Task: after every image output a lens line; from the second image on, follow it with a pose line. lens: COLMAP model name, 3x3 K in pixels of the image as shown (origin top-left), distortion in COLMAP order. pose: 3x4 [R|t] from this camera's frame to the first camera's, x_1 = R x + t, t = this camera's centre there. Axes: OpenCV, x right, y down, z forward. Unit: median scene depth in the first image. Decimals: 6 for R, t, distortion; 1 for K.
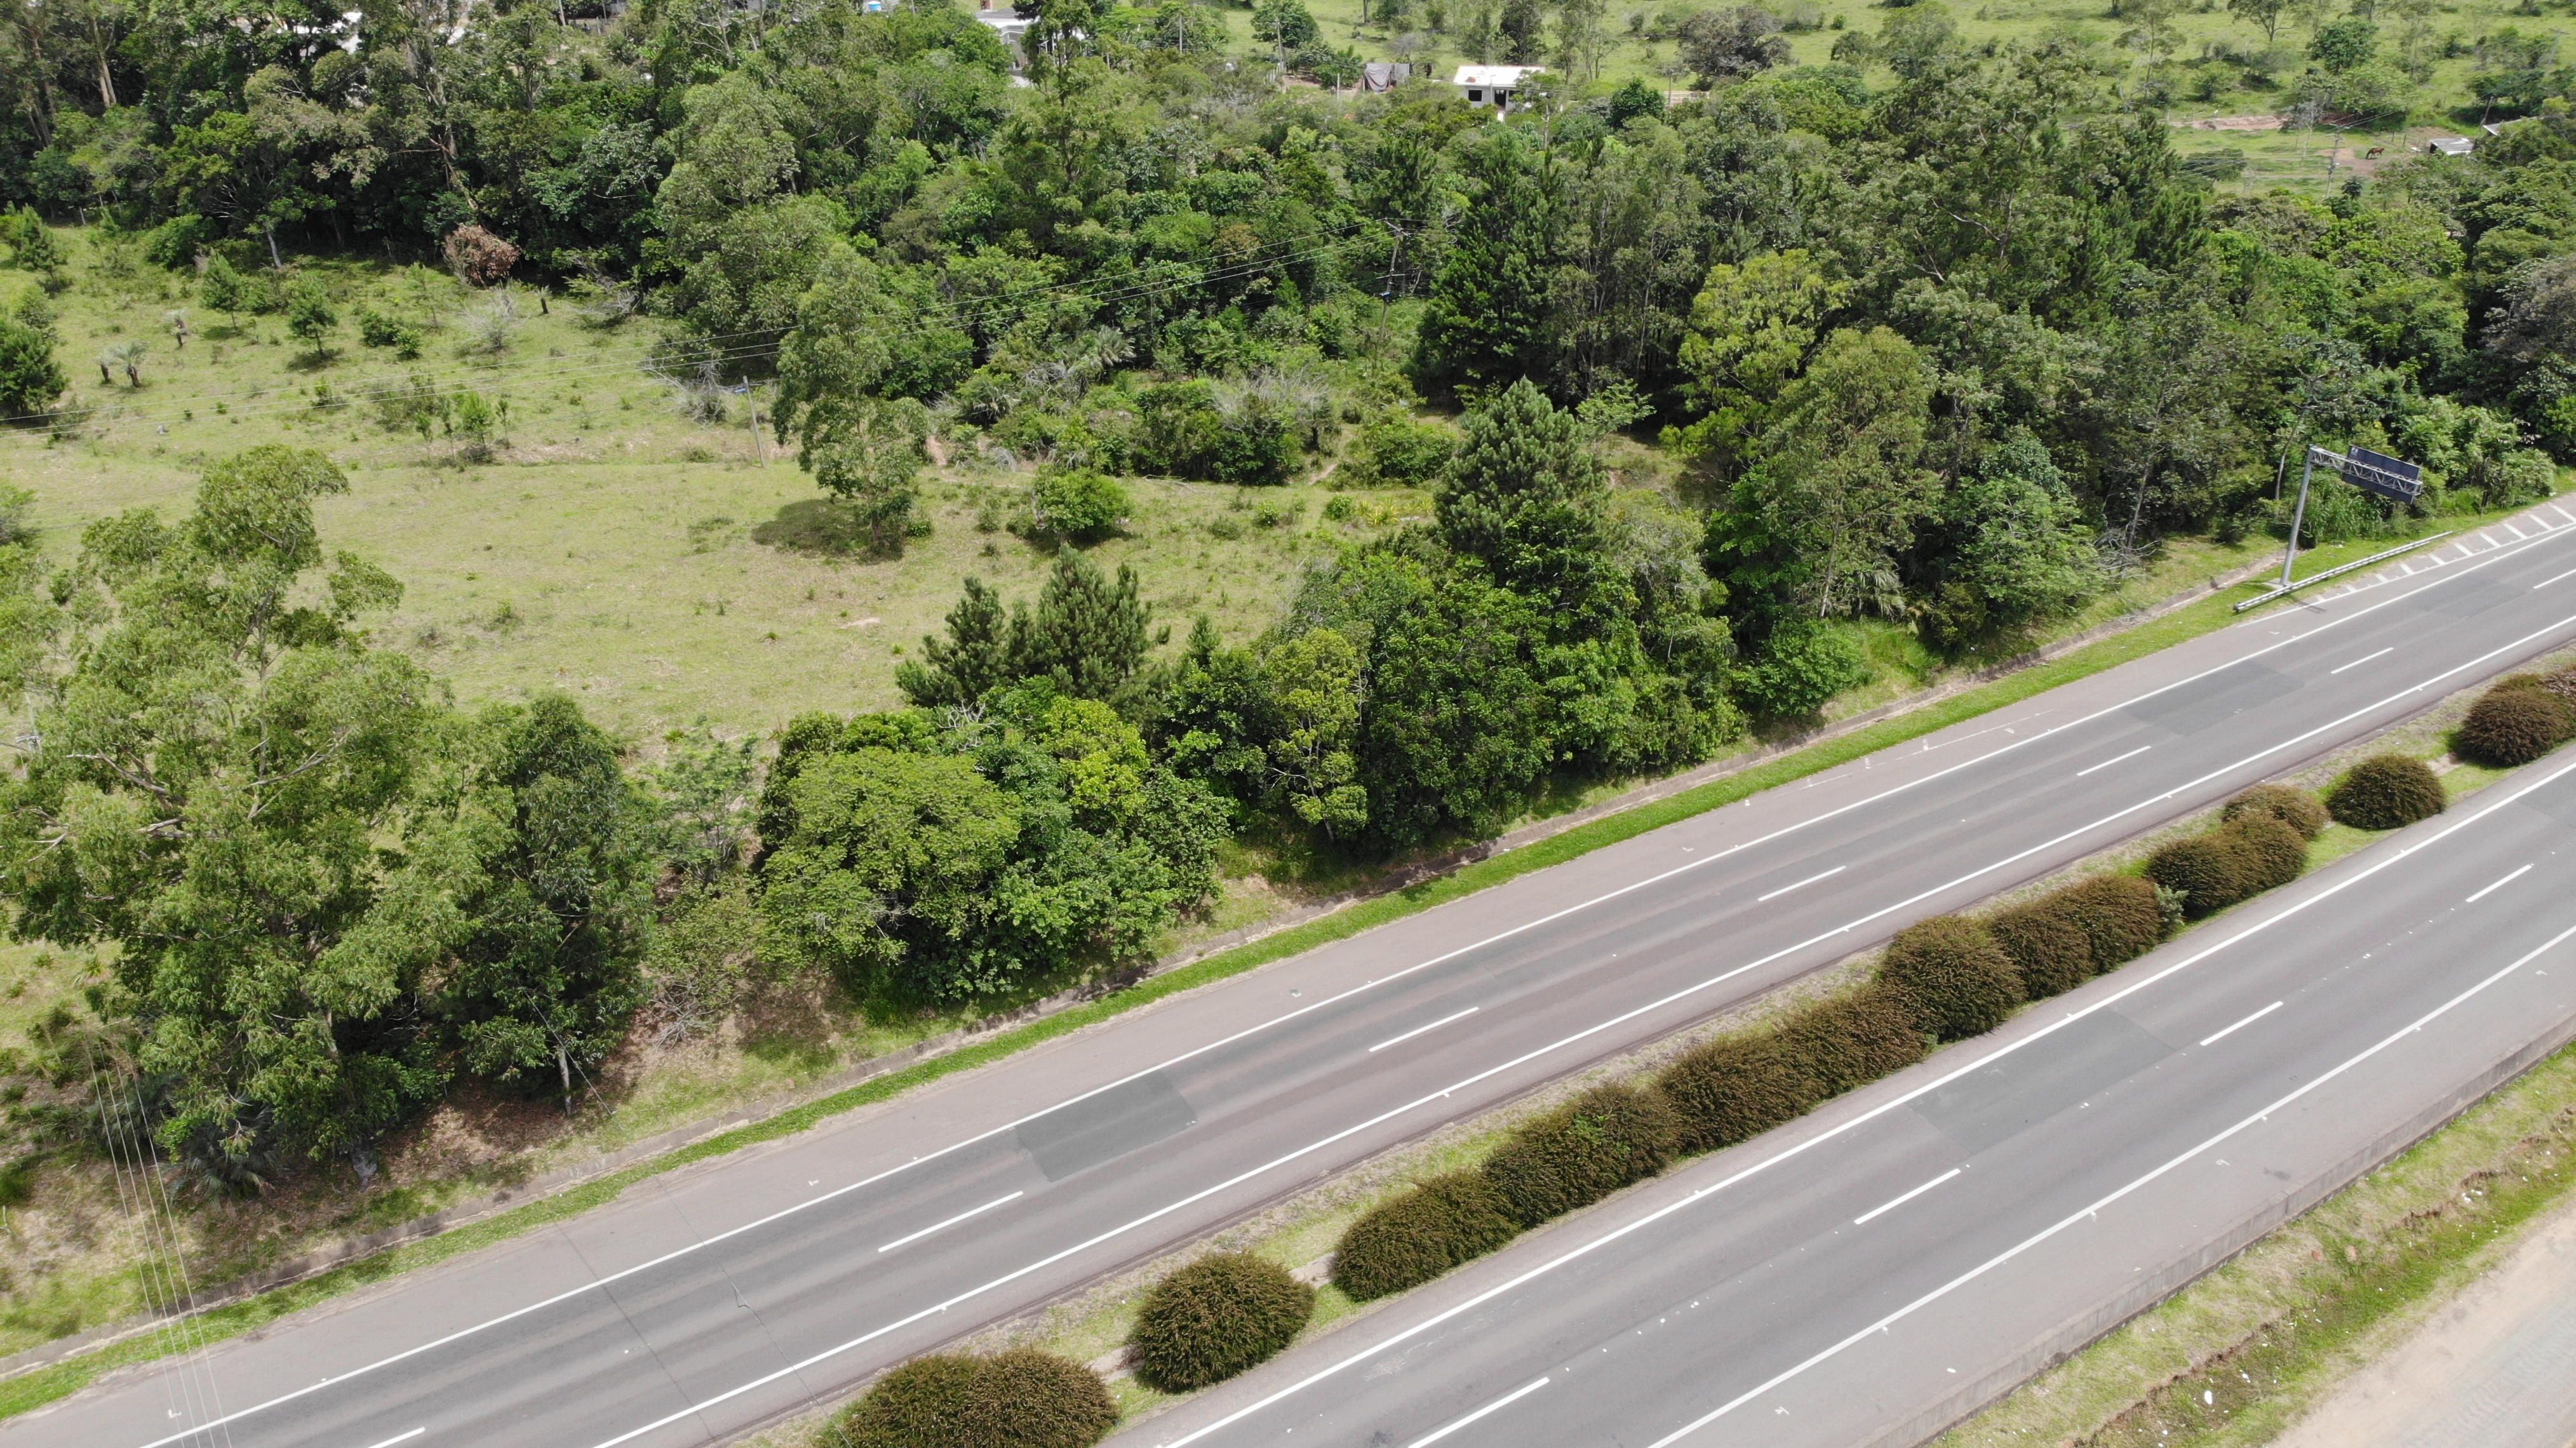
lens RADIAL K [[1876.4, 0, 1269.4], [0, 1876.4, 718.0], [0, 0, 1]] dist [0.090854, -0.203127]
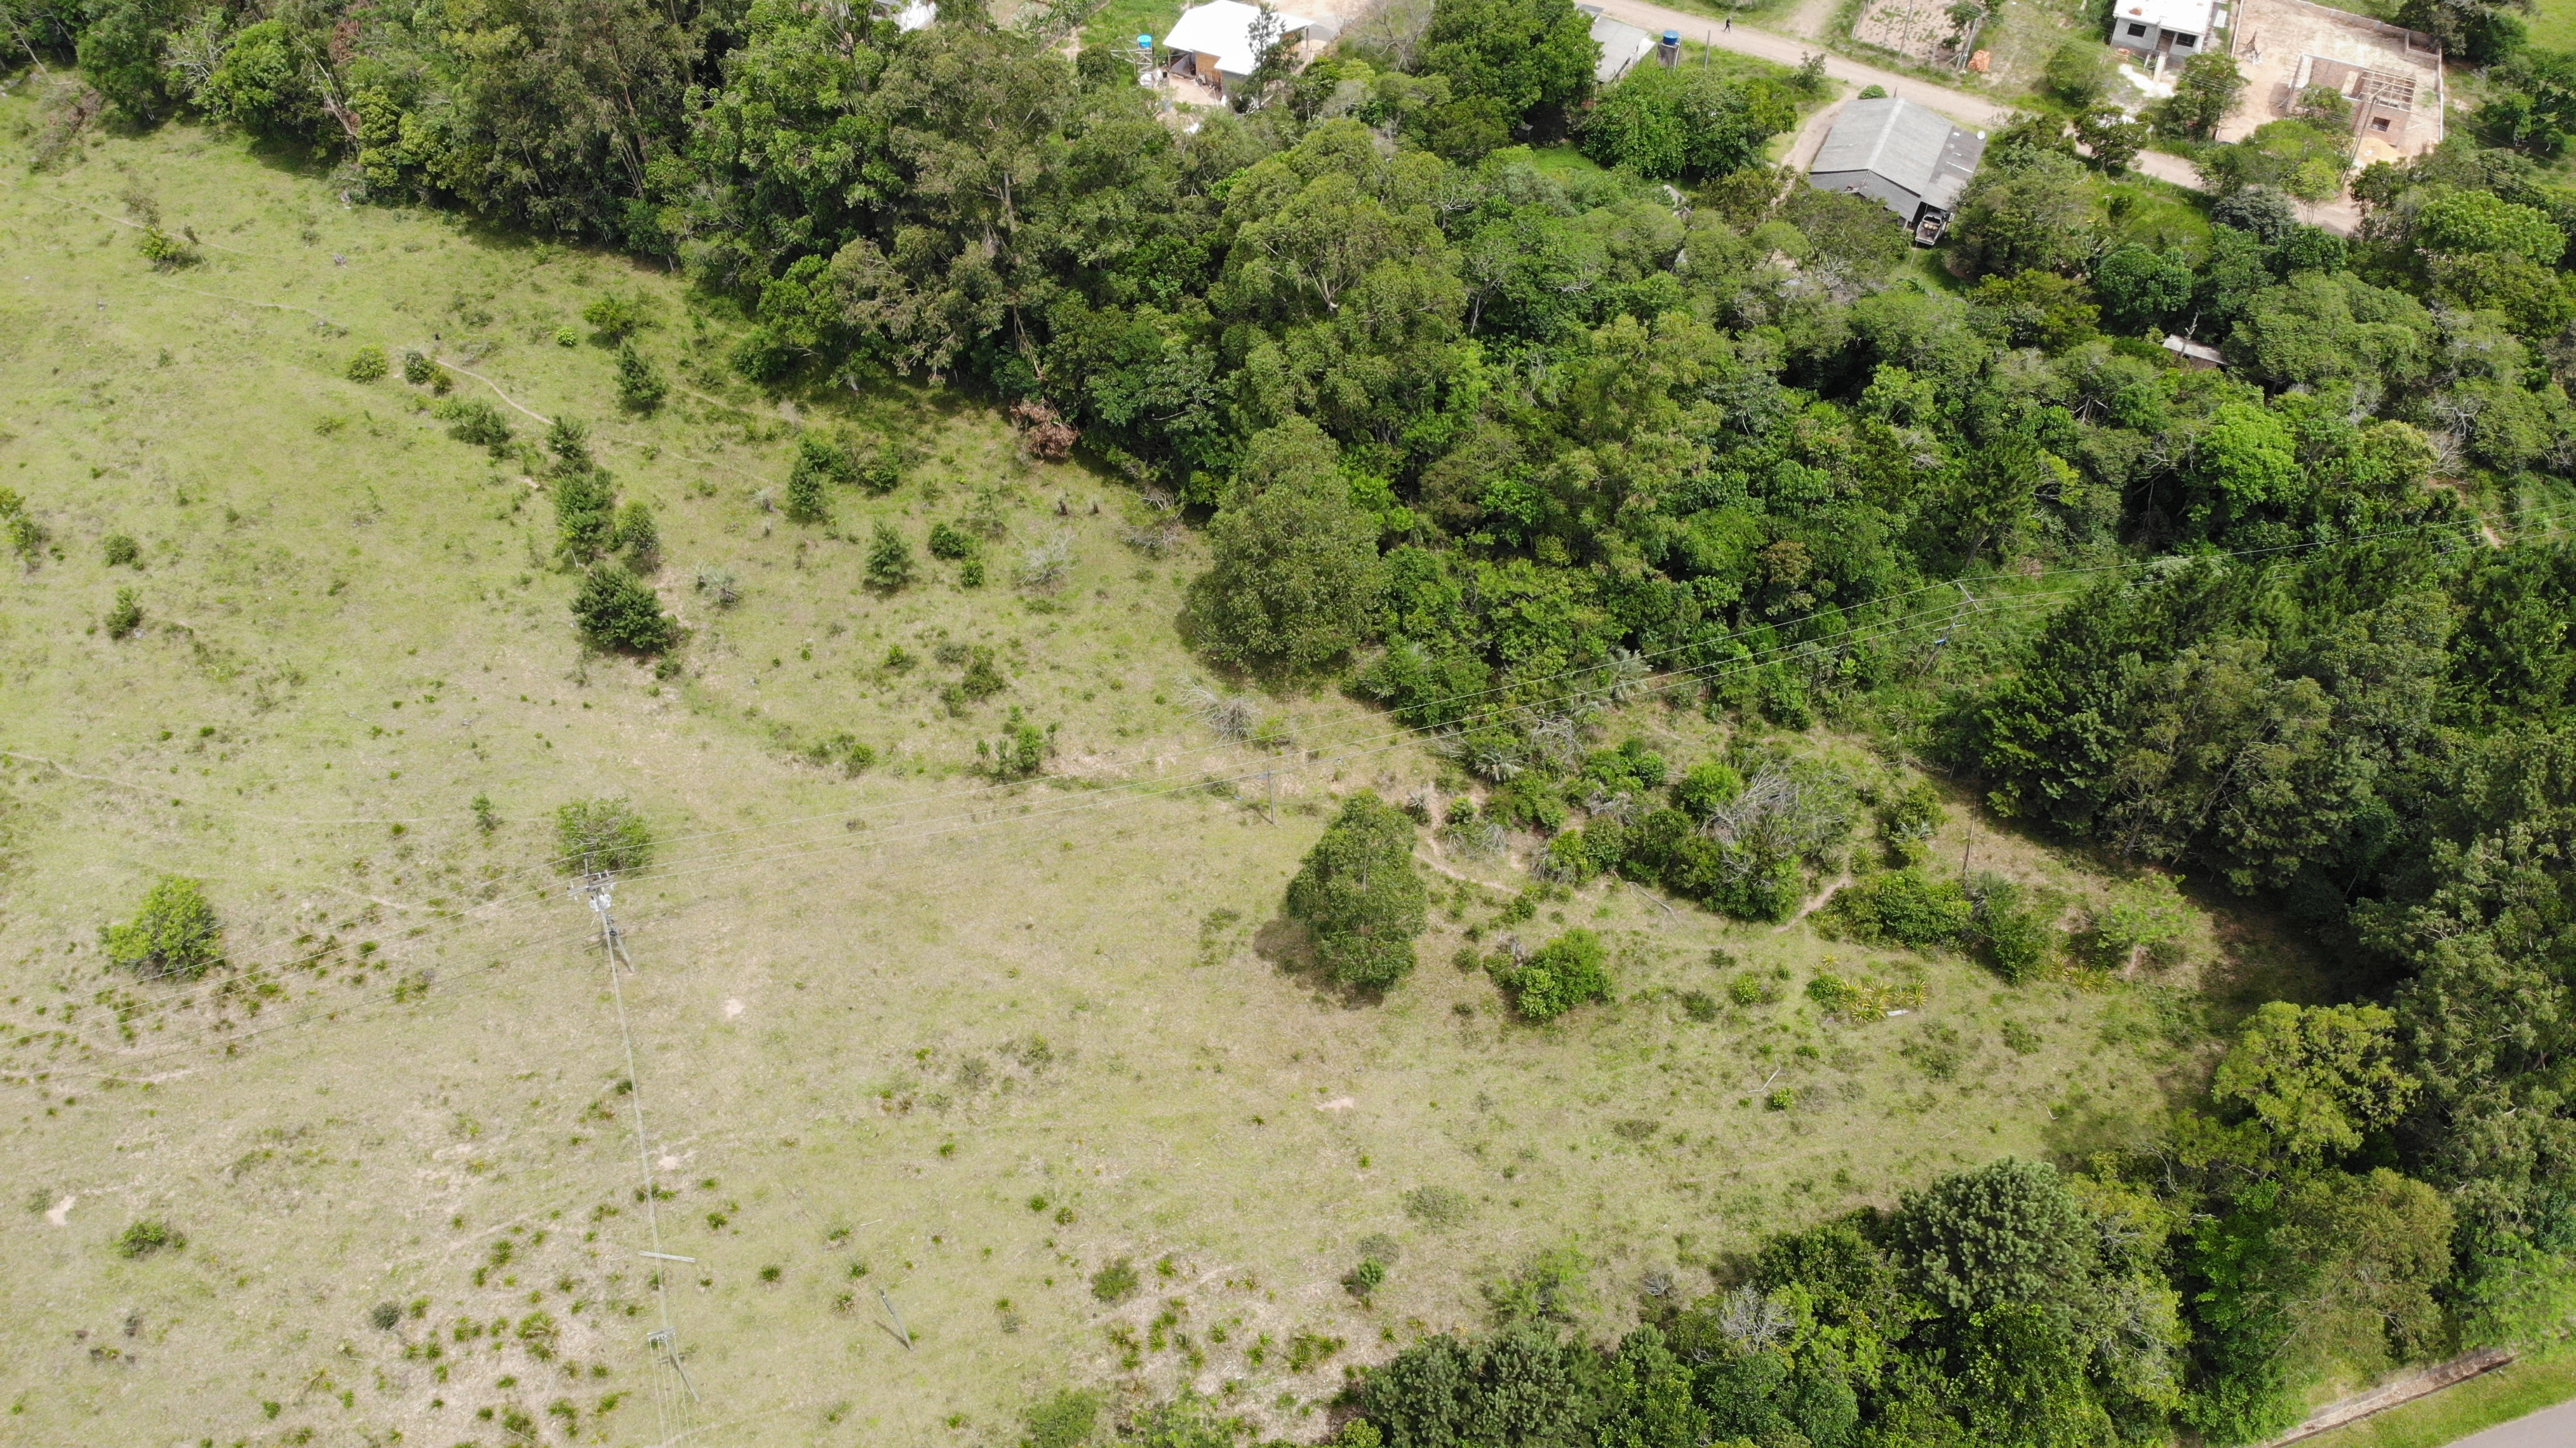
lens RADIAL K [[1876.4, 0, 1281.6], [0, 1876.4, 715.6], [0, 0, 1]] dist [0.090854, -0.203127]
pose [[0.961527, 0.194492, -0.194006, -0.091315], [-0.122790, 0.936028, 0.329808, -0.683842], [0.245740, -0.293298, 0.923898, 0.060851]]
